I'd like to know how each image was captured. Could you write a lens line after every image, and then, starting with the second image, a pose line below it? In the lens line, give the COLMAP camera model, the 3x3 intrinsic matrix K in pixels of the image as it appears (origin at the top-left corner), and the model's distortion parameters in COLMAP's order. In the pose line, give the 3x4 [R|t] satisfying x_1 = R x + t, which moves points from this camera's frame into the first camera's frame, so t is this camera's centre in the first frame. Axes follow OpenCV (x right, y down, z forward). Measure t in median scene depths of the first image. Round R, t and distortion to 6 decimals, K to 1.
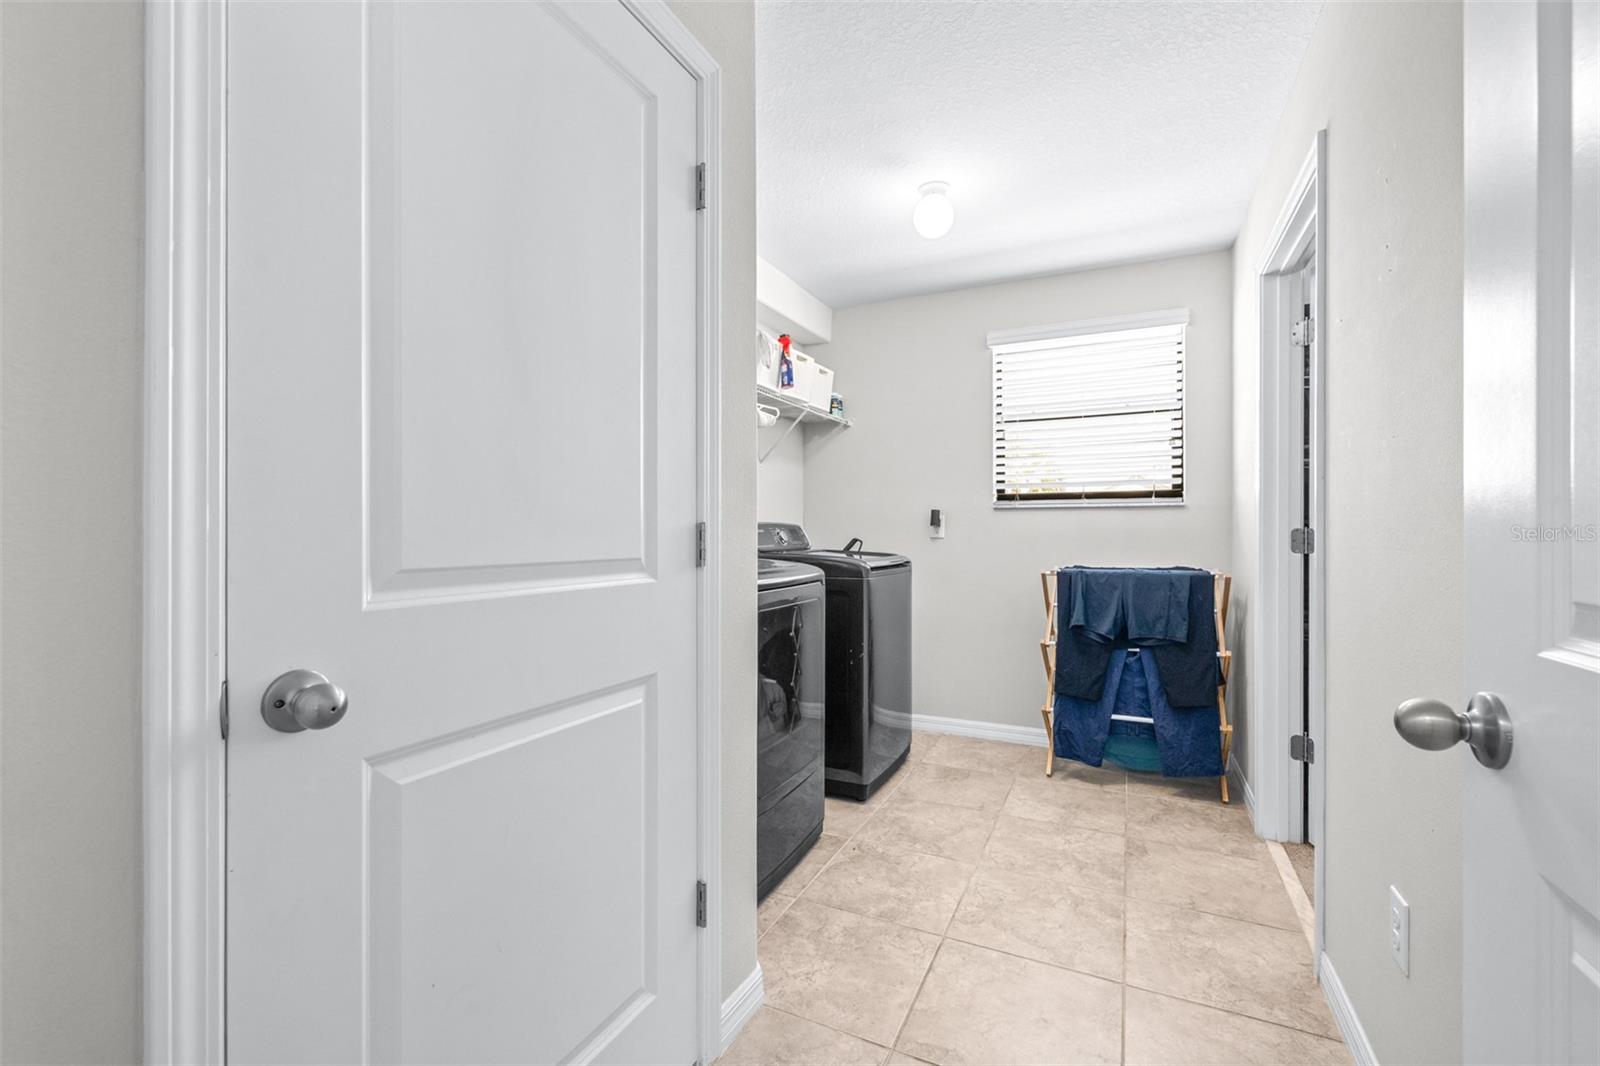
lens RADIAL K [[689.0, 0, 800.6], [0, 689.0, 537.6], [0, 0, 1]] dist [0.001876, -0.000023]
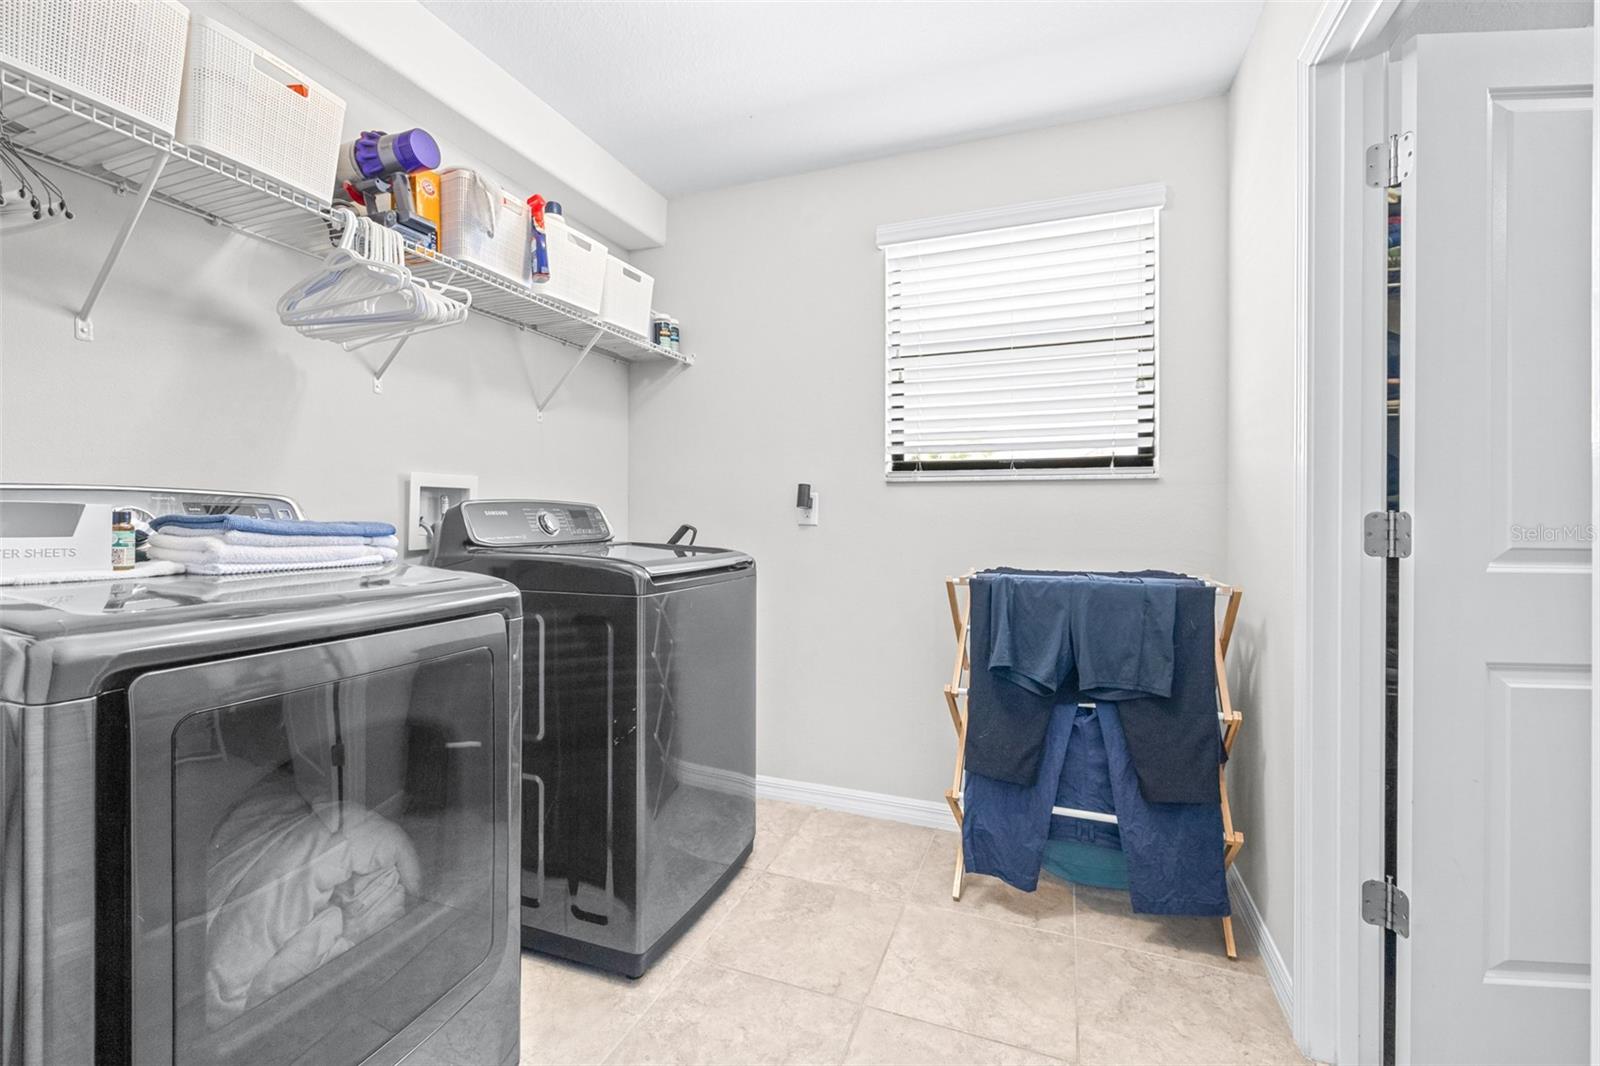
lens RADIAL K [[670.7, 0, 805.0], [0, 670.7, 522.6], [0, 0, 1]] dist [-0.000661, 0.000501]
pose [[0.997077, 0.002858, 0.076348, 0.175336], [-0.002959, 0.999995, 0.001202, -0.003014], [-0.076344, -0.001425, 0.997081, 0.399951]]
